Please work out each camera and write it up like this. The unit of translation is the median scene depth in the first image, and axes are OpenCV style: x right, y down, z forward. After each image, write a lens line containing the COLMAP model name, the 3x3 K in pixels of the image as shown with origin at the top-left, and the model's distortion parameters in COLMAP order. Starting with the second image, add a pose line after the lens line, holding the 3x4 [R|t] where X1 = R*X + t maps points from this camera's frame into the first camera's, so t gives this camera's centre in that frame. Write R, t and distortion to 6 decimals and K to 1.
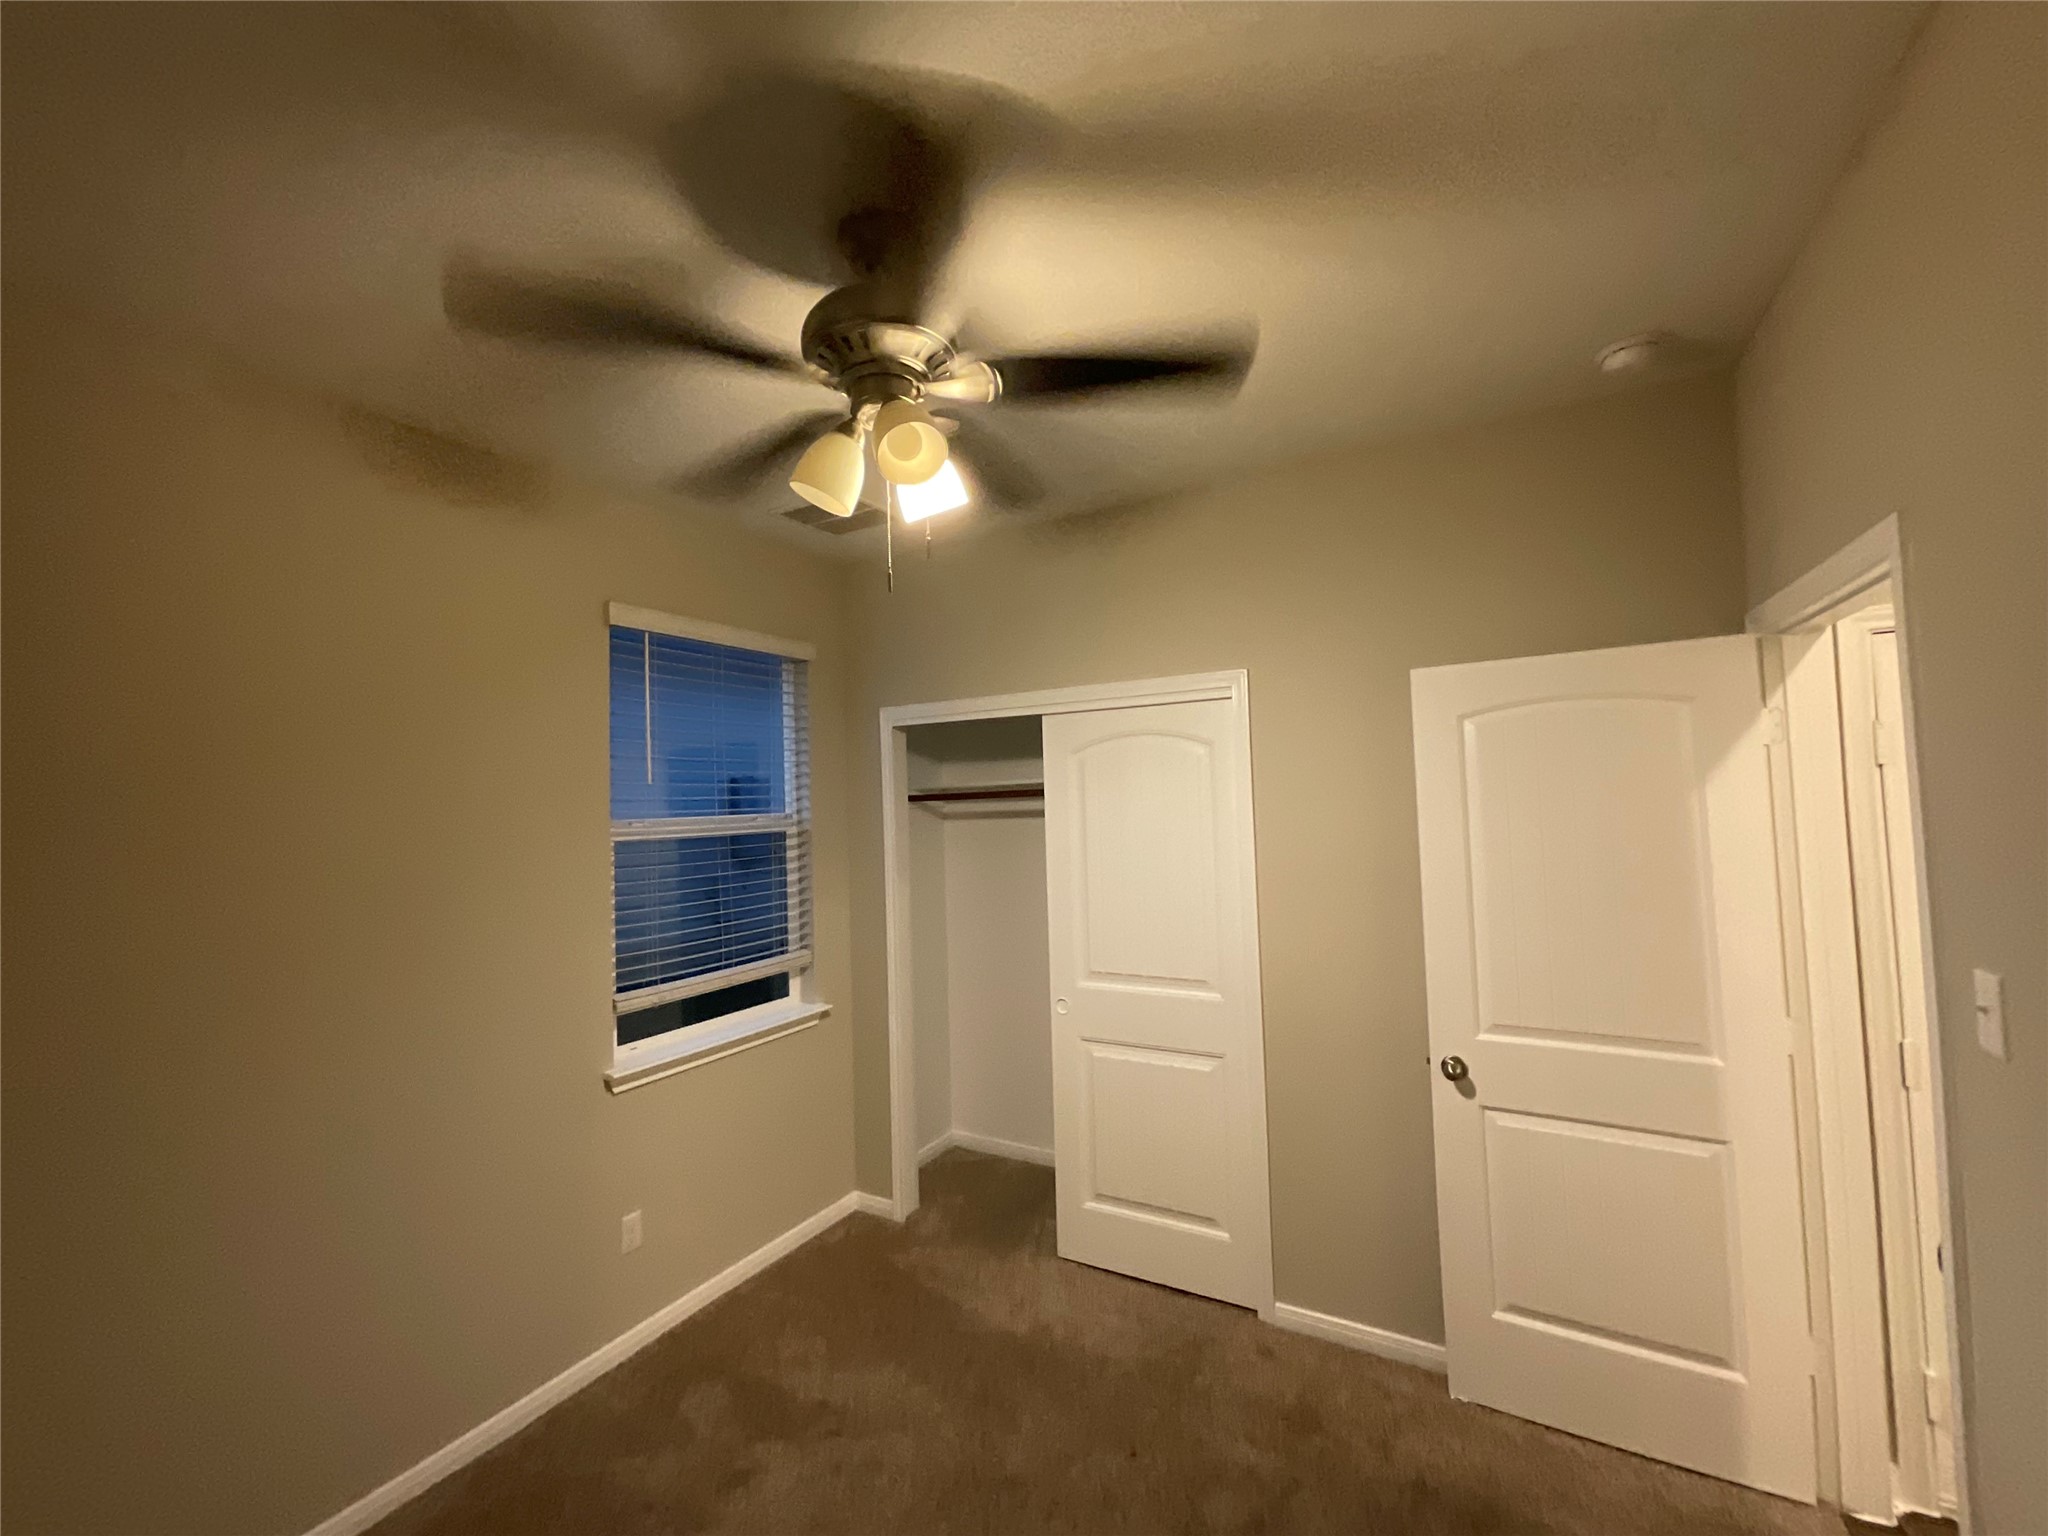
lens RADIAL K [[829.3, 0, 1024.0], [0, 829.3, 768.0], [0, 0, 1]] dist [-0.001646, 0.000716]
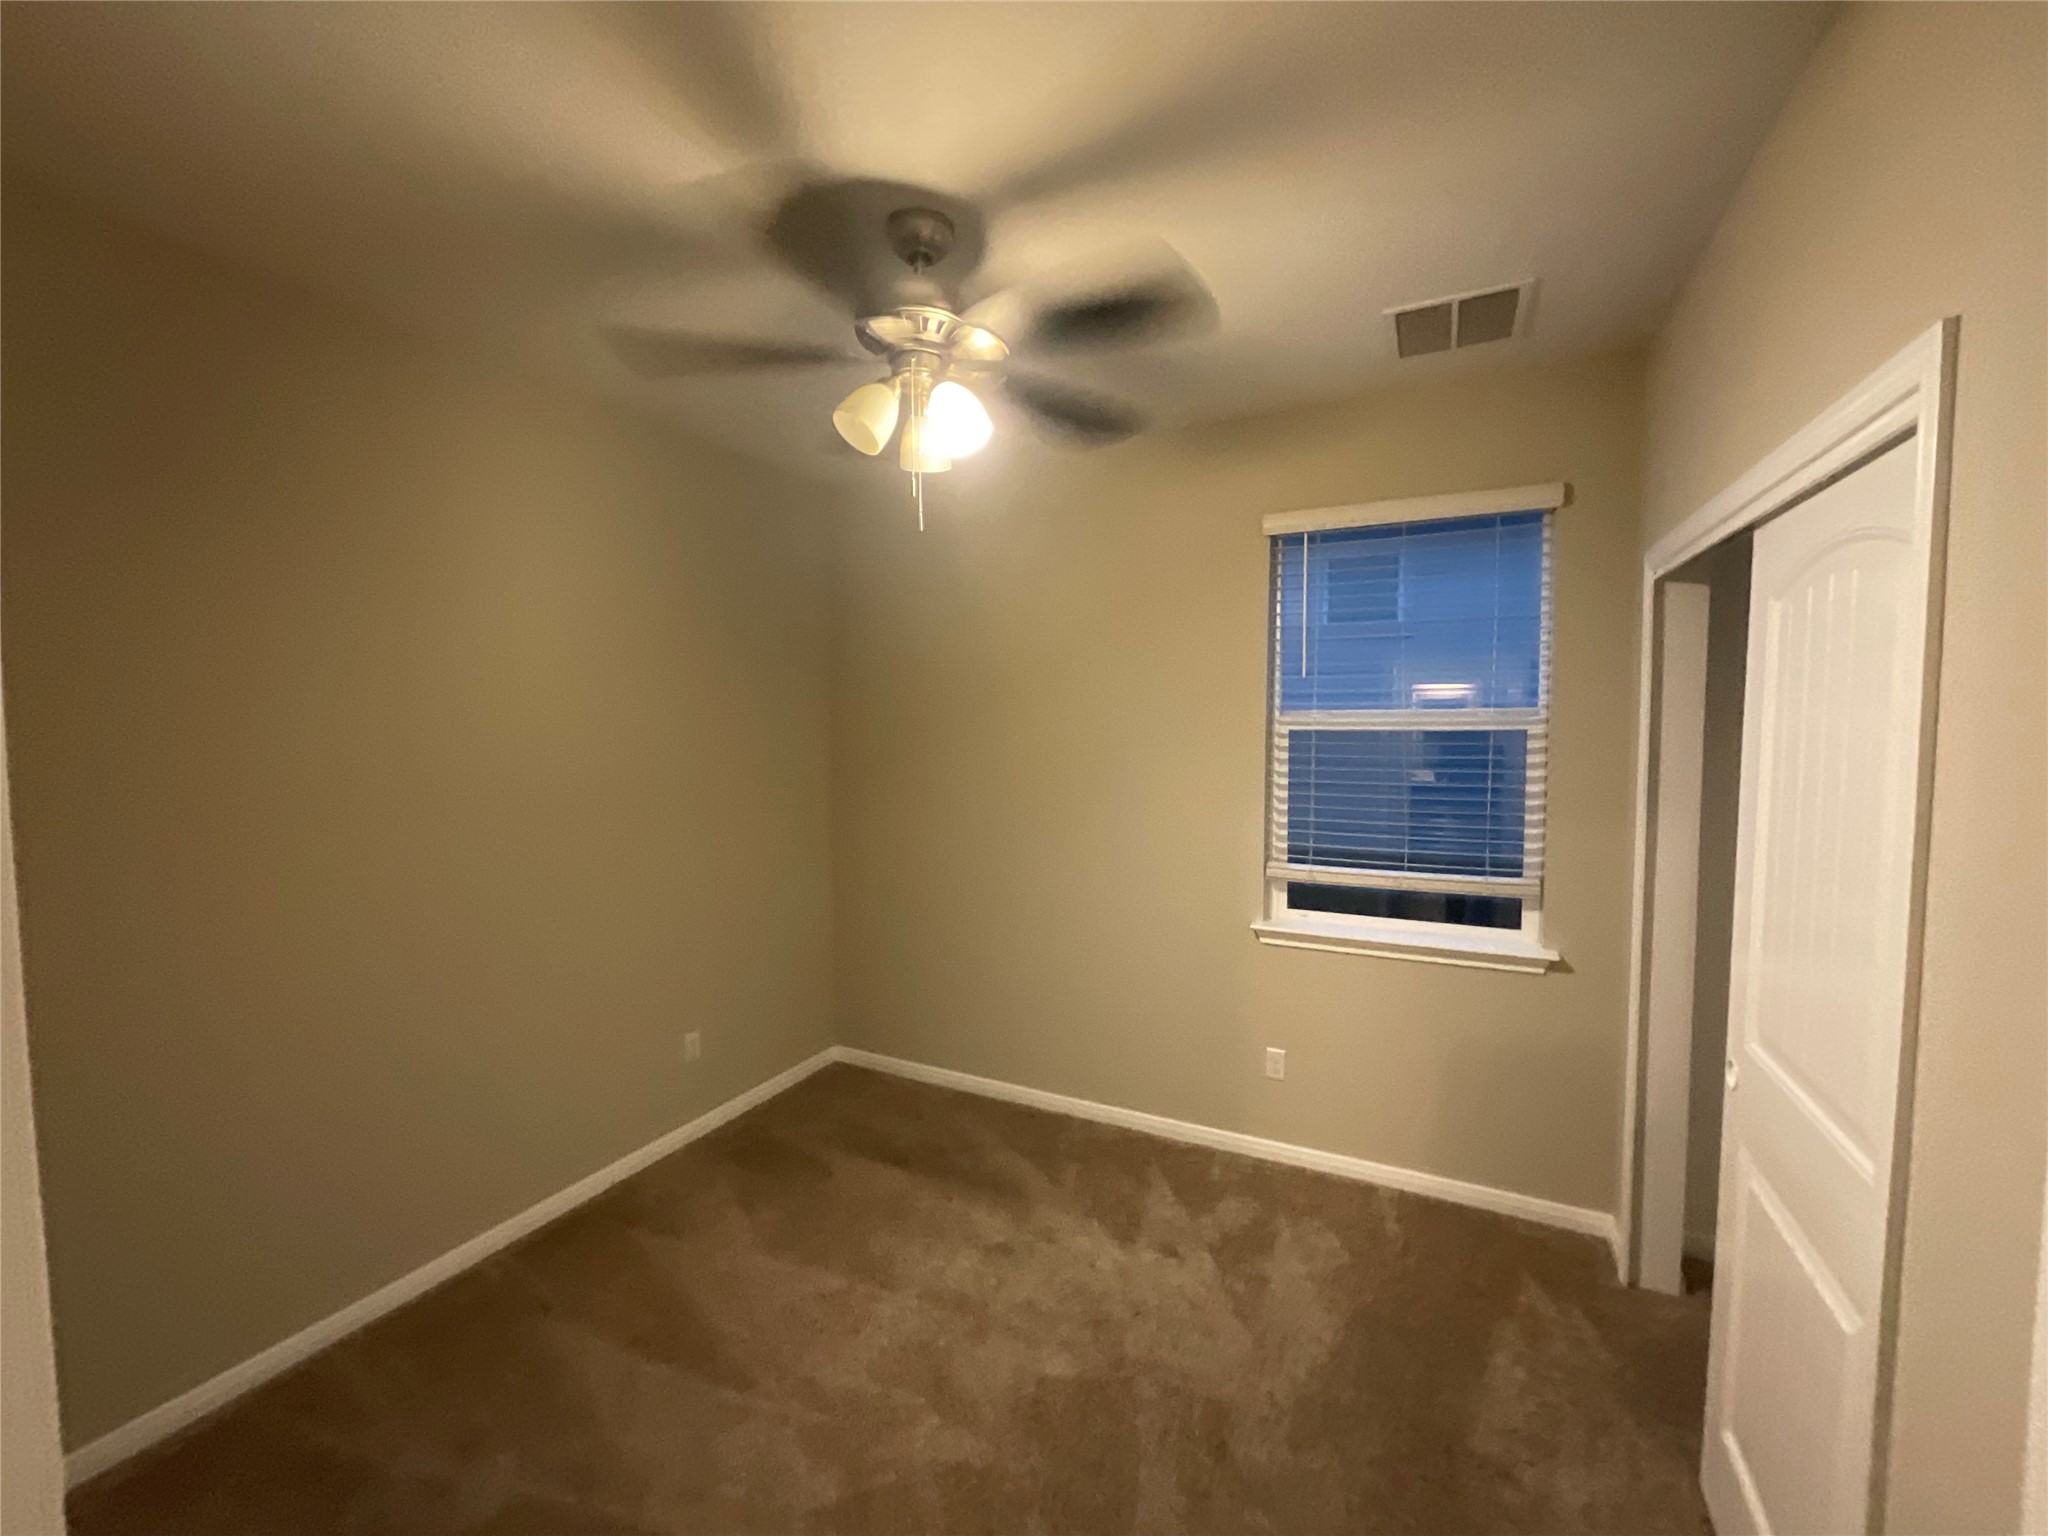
lens RADIAL K [[839.5, 0, 1022.0], [0, 839.5, 756.2], [0, 0, 1]] dist [-0.001063, 0.000326]
pose [[0.081370, 0.078394, -0.993596, 0.555141], [0.043927, 0.995651, 0.082153, 0.013882], [0.995716, -0.050330, 0.077572, 0.501053]]
